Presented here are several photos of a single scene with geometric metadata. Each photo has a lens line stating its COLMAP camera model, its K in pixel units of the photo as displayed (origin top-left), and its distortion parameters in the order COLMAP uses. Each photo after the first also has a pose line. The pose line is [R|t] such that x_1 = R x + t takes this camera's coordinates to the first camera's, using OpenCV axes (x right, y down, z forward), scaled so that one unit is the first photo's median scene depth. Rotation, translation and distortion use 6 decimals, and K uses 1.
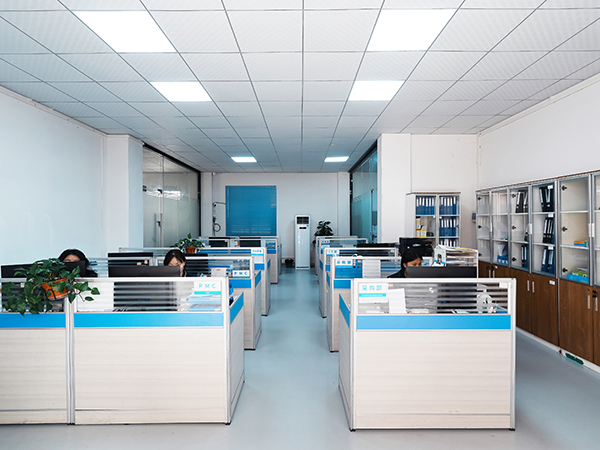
lens RADIAL K [[306.2, 0, 300.0], [0, 306.2, 225.0], [0, 0, 1]] dist [0.053401, 0.000147]
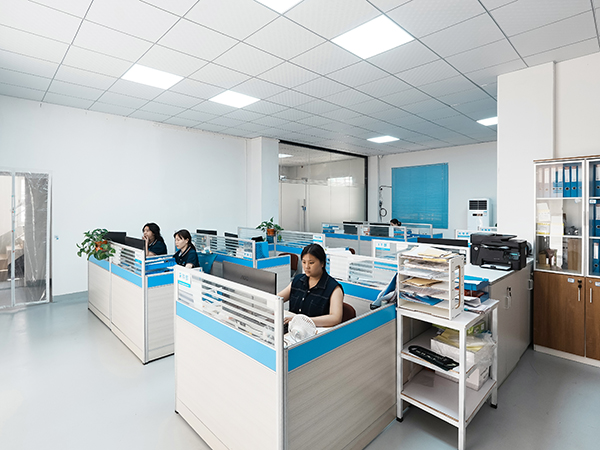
lens RADIAL K [[316.5, 0, 299.6], [0, 316.5, 207.3], [0, 0, 1]] dist [-0.001214, -0.000325]
pose [[0.694155, 0.007826, -0.719783, 0.270261], [-0.012236, 0.999925, -0.000928, -0.003730], [0.719721, 0.009451, 0.694199, 0.131568]]
